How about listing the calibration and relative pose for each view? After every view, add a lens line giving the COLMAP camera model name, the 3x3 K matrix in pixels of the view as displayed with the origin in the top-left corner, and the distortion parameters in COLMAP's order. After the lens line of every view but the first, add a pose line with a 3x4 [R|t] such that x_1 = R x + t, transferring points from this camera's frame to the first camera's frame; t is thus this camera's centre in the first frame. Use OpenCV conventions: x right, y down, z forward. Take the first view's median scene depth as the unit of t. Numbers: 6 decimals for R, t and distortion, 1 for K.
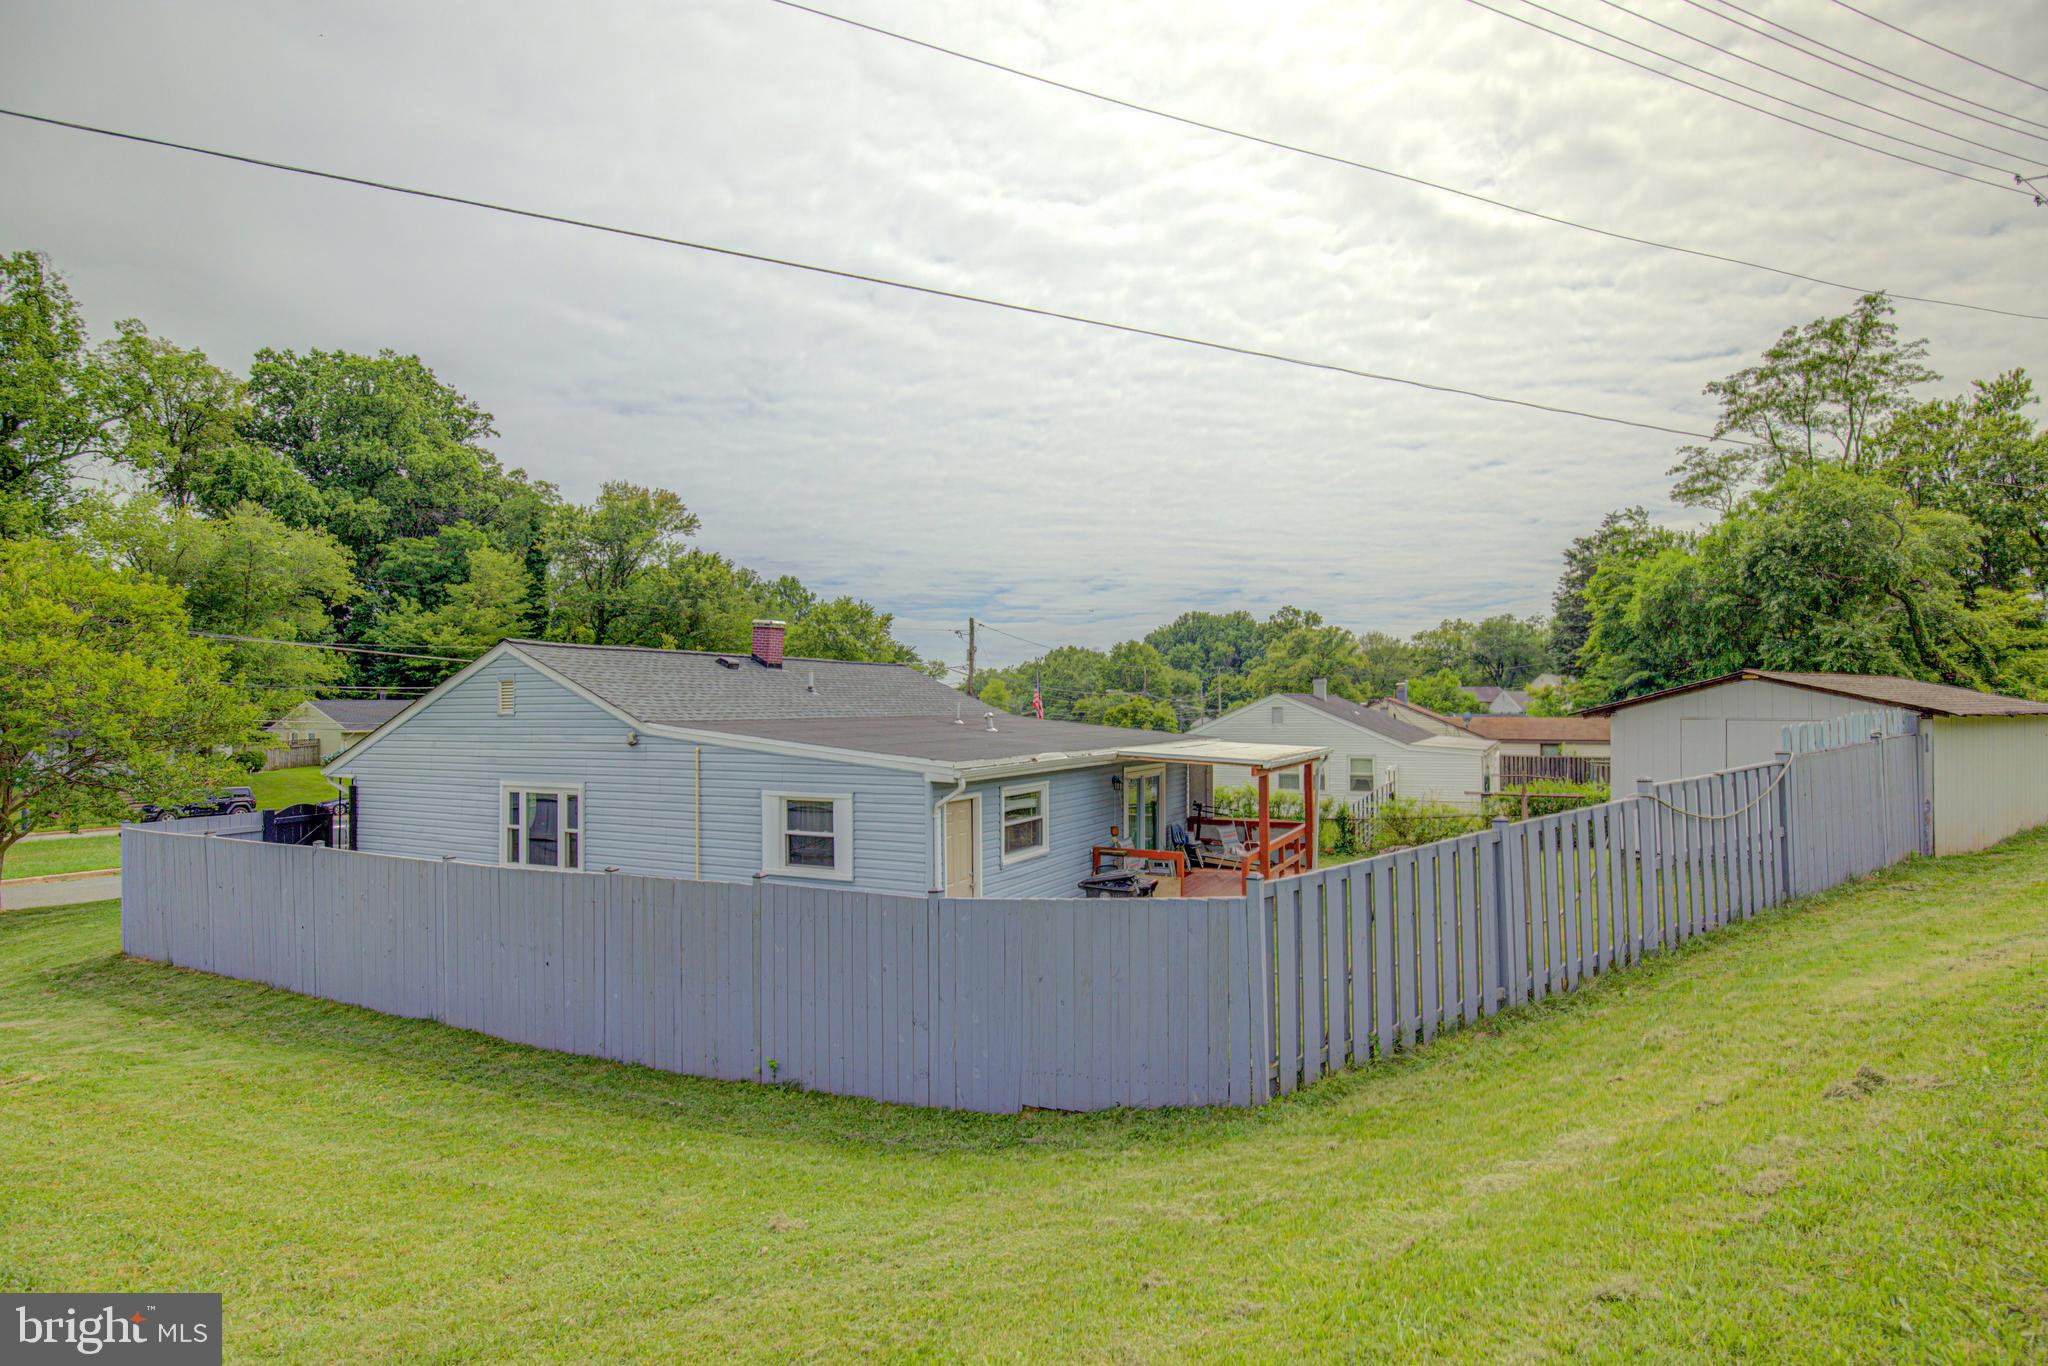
lens RADIAL K [[1022.2, 0, 1018.8], [0, 1022.2, 687.0], [0, 0, 1]] dist [-0.007049, -0.000467]
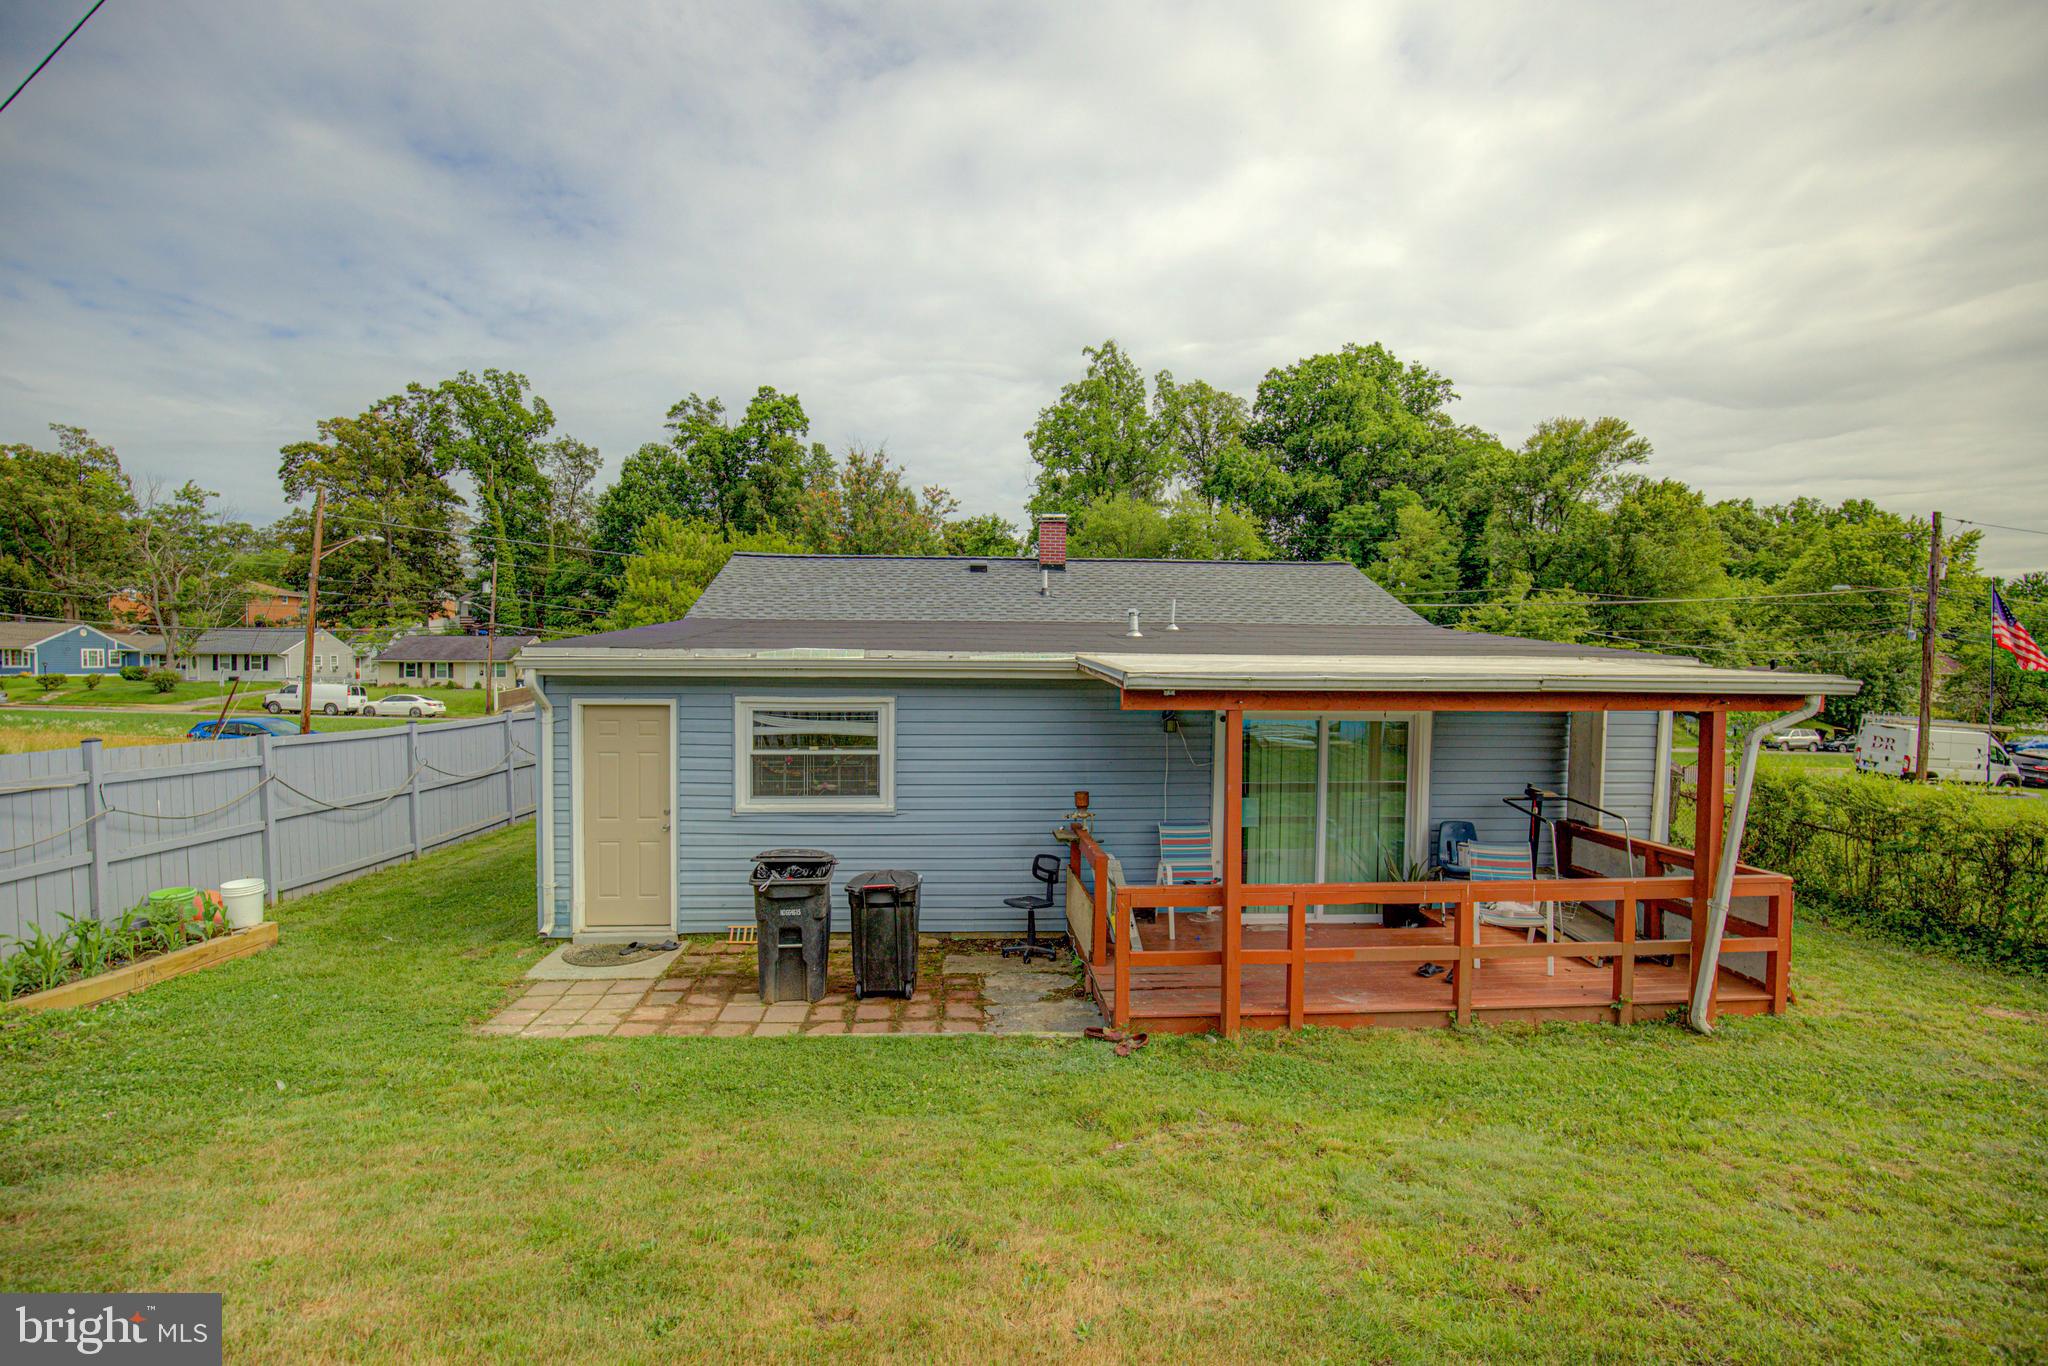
lens RADIAL K [[932.7, 0, 1024.6], [0, 932.7, 692.1], [0, 0, 1]] dist [-0.020156, 0.004270]
pose [[0.528478, 0.038587, -0.848070, 0.094836], [0.004071, 0.998840, 0.047984, 0.010717], [0.848938, -0.028811, 0.527707, 0.132092]]
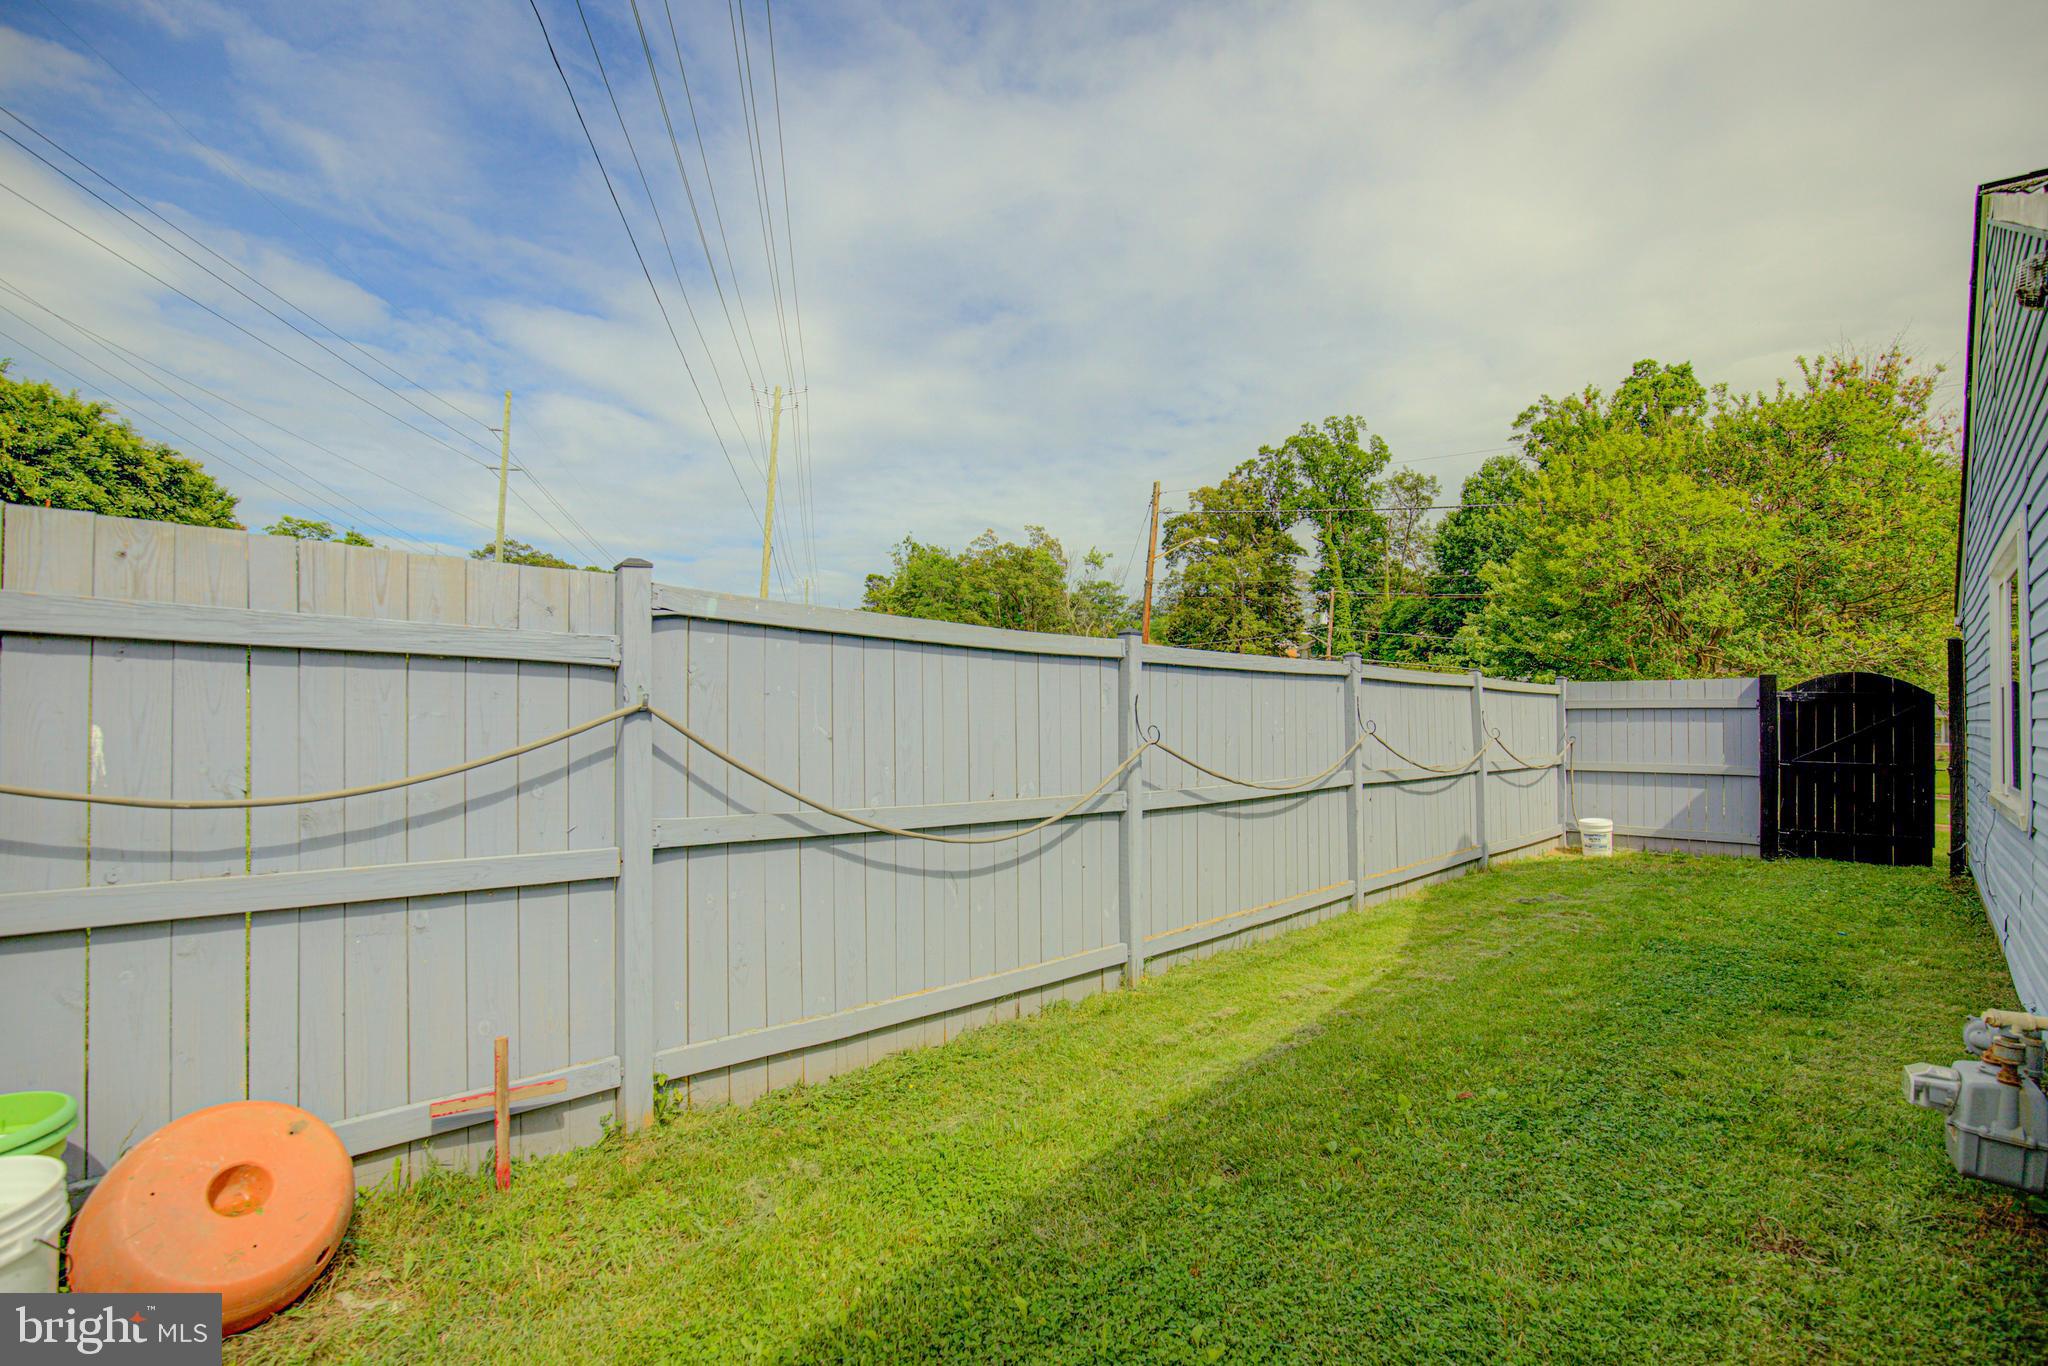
lens RADIAL K [[934.9, 0, 1024.6], [0, 934.9, 694.3], [0, 0, 1]] dist [-0.022267, 0.000671]
pose [[-0.275795, -0.012112, -0.961140, -0.015475], [0.008856, 0.999846, -0.015141, 0.025783], [0.961176, -0.012688, -0.275645, 0.136335]]
